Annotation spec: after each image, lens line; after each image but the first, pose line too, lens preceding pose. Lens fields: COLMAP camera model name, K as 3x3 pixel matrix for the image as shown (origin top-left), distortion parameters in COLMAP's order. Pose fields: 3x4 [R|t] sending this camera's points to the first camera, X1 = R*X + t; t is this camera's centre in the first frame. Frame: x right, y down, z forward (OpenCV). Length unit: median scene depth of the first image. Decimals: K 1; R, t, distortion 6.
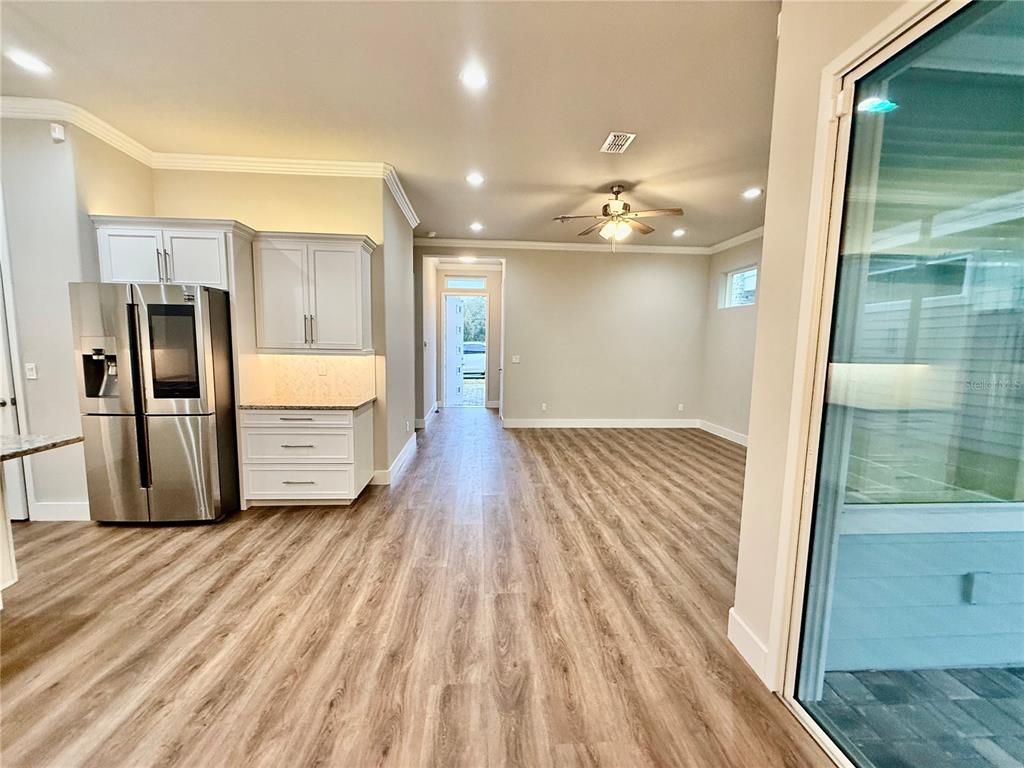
lens RADIAL K [[406.9, 0, 509.6], [0, 406.9, 386.2], [0, 0, 1]] dist [0.001674, 0.000053]
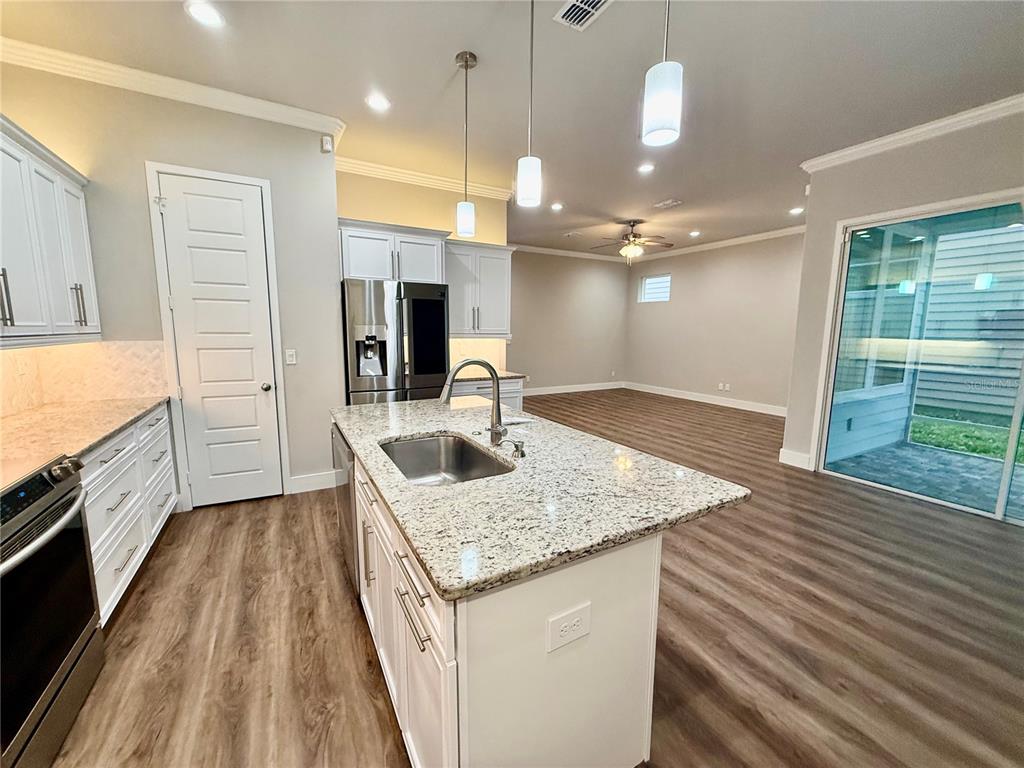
lens RADIAL K [[406.9, 0, 516.4], [0, 406.9, 384.9], [0, 0, 1]] dist [0.001674, 0.000053]
pose [[0.905632, -0.066135, 0.418875, -1.059234], [0.050120, 0.997534, 0.049134, 0.014618], [-0.421091, -0.023504, 0.906714, -0.245323]]
